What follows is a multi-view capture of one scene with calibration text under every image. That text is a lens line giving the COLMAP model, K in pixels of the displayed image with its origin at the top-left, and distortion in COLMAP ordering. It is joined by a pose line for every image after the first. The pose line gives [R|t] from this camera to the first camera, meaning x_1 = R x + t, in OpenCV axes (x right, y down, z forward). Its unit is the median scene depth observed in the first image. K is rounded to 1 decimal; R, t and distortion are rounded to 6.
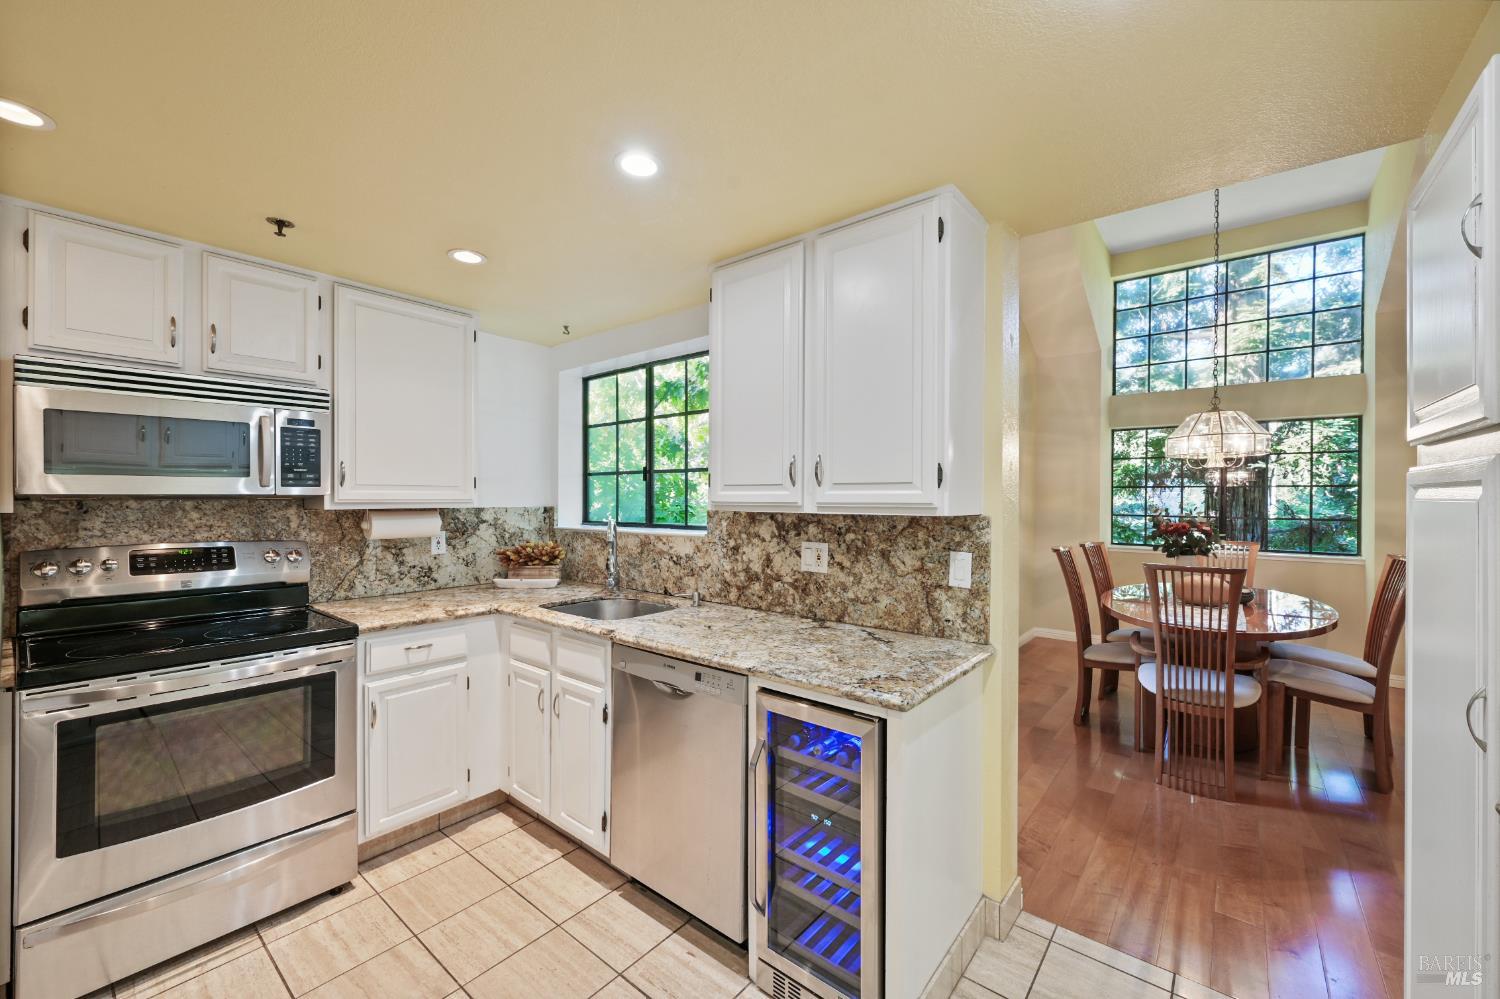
lens RADIAL K [[594.5, 0, 745.9], [0, 594.5, 499.3], [0, 0, 1]] dist [-0.000388, -0.000127]
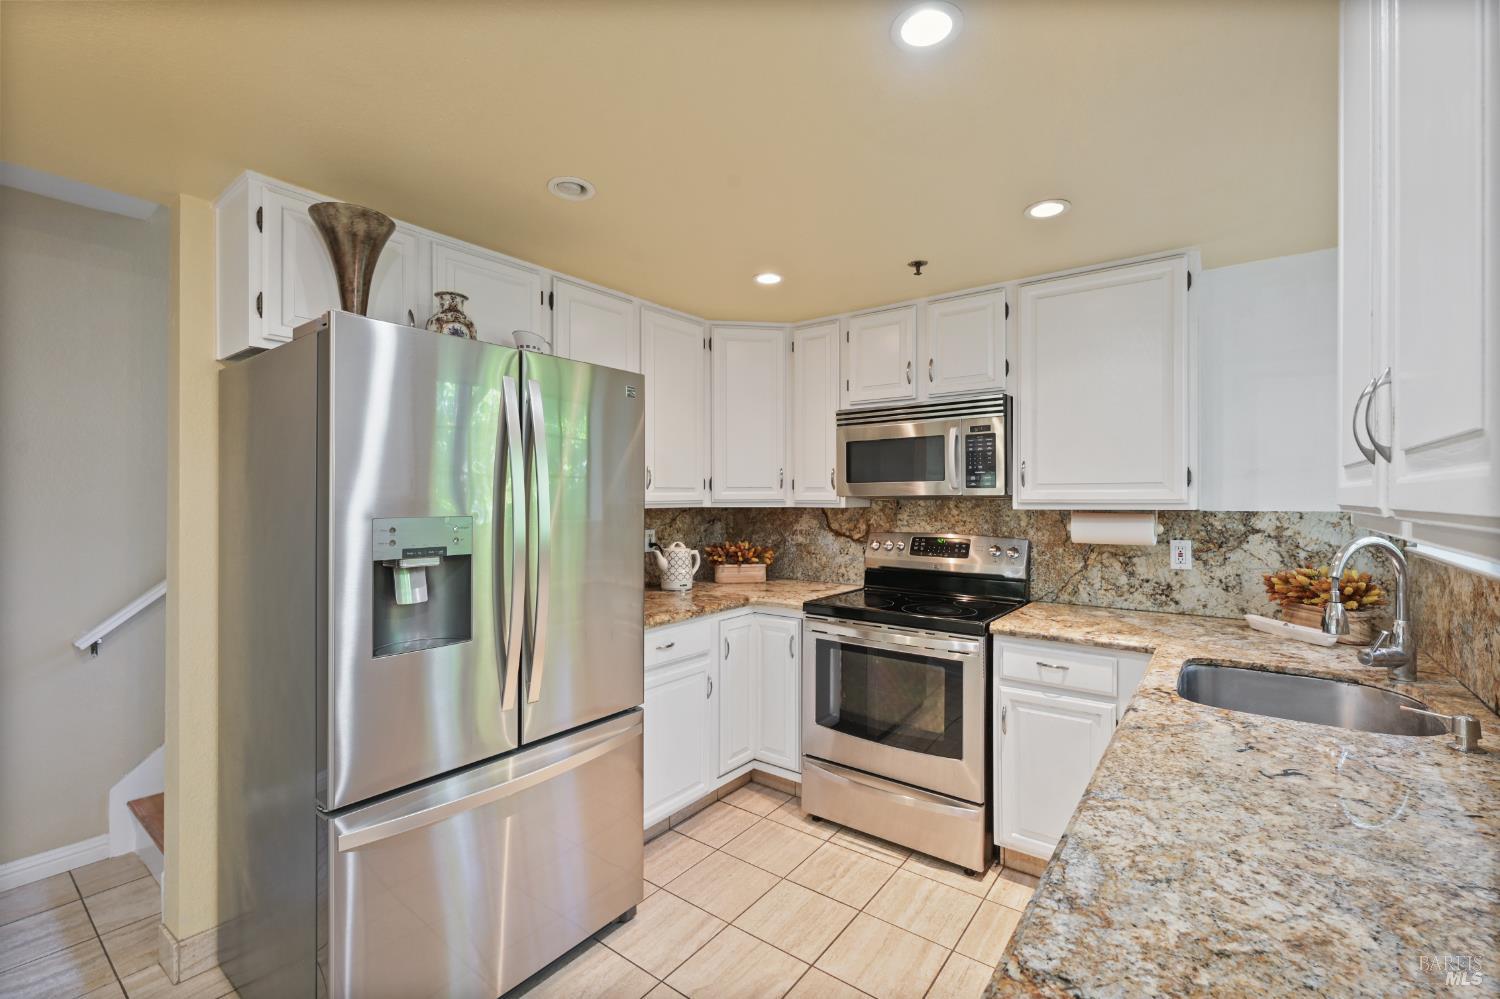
lens RADIAL K [[635.7, 0, 747.9], [0, 635.7, 498.6], [0, 0, 1]] dist [0.003464, -0.000039]
pose [[0.046993, -0.001765, -0.998894, 0.367523], [0.000447, 0.999998, -0.001746, 0.000417], [0.998895, -0.000364, 0.046993, 0.489104]]
